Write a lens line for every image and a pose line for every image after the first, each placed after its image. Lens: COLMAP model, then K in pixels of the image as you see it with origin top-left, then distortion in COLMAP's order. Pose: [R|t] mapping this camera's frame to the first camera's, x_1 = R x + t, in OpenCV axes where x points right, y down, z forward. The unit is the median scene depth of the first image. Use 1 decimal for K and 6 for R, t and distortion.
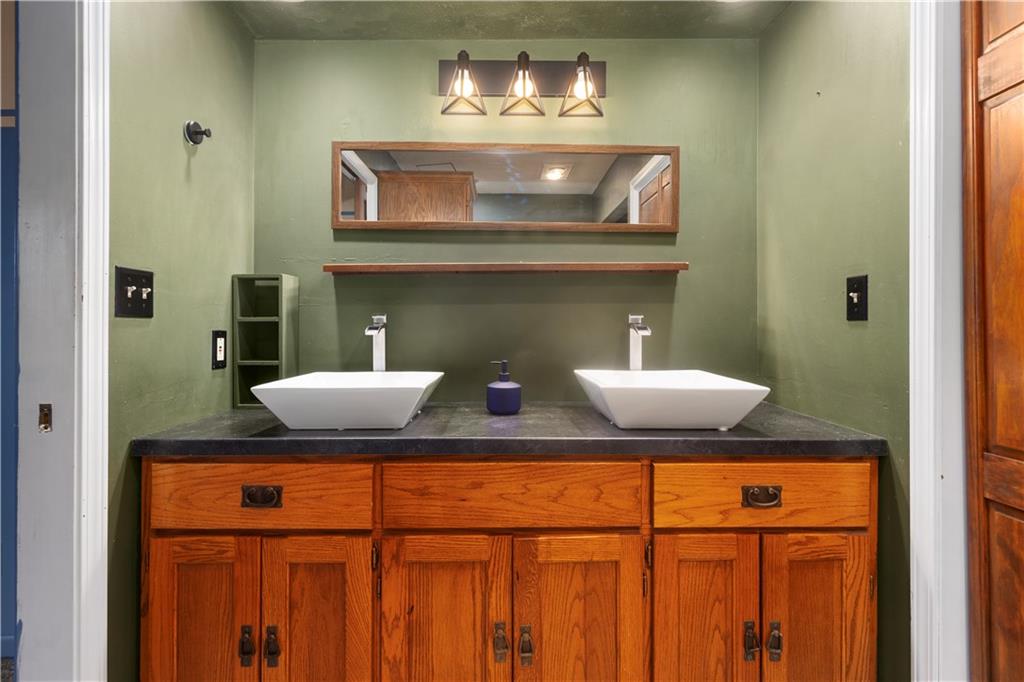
lens RADIAL K [[489.0, 0, 512.1], [0, 489.0, 331.9], [0, 0, 1]] dist [-0.002433, 0.001360]
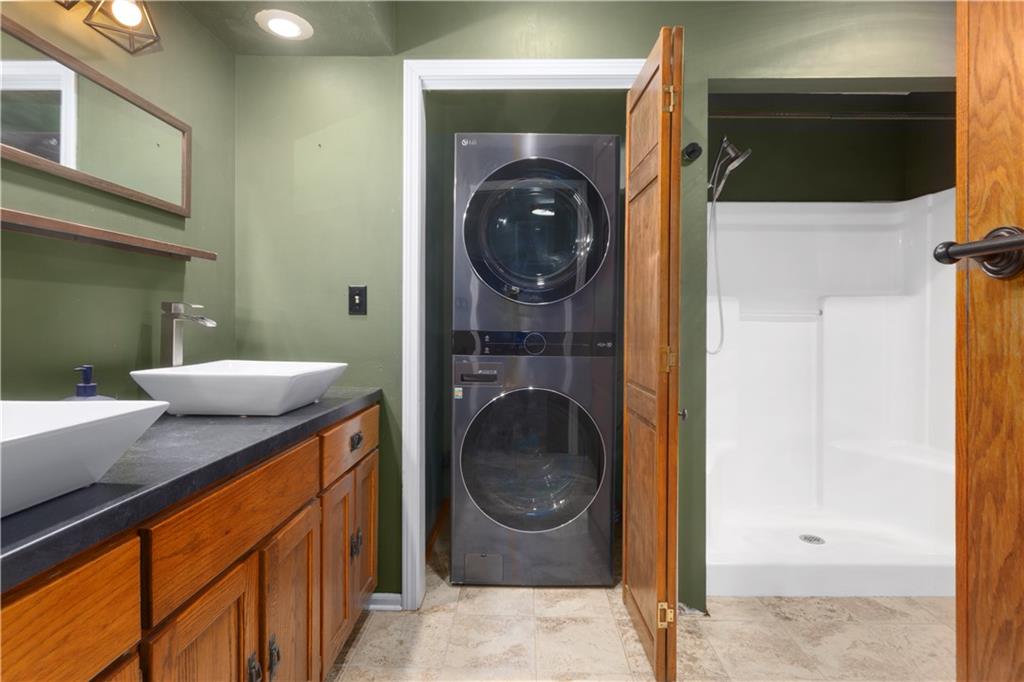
lens RADIAL K [[489.0, 0, 518.6], [0, 489.0, 323.6], [0, 0, 1]] dist [-0.002433, 0.001360]
pose [[0.044953, -0.003858, 0.998982, -0.857539], [0.003689, 0.999986, 0.003696, 0.000396], [-0.998982, 0.003519, 0.044967, 0.476579]]
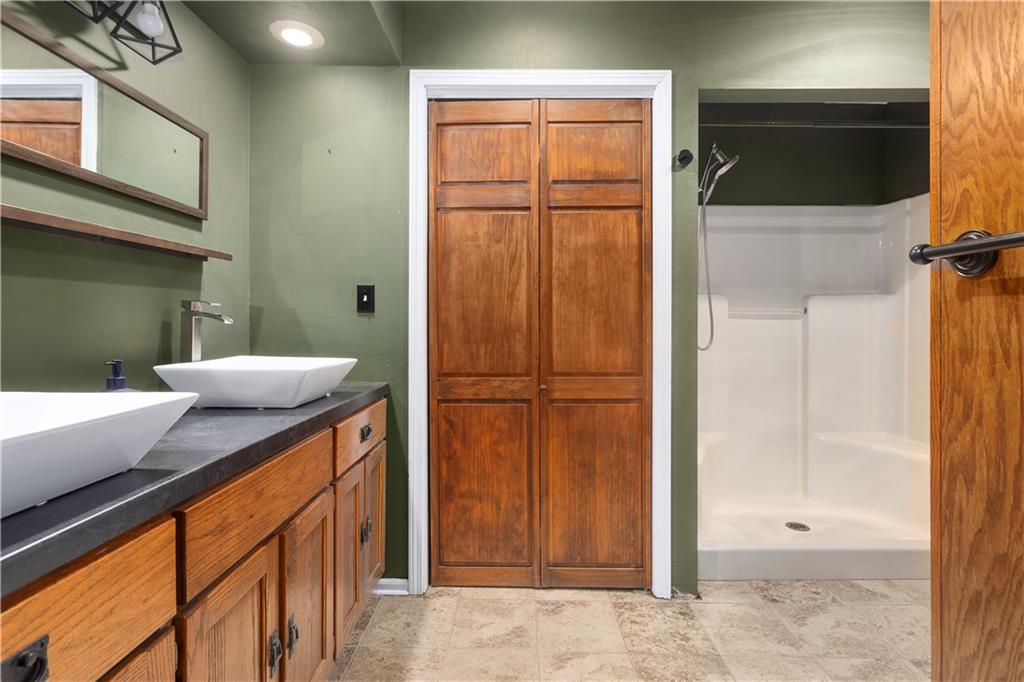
lens RADIAL K [[489.0, 0, 507.7], [0, 489.0, 322.8], [0, 0, 1]] dist [-0.002433, 0.001360]
pose [[0.036006, -0.001098, 0.999351, -0.931336], [0.004090, 0.999991, 0.000952, 0.009780], [-0.999343, 0.004053, 0.036010, 0.522734]]
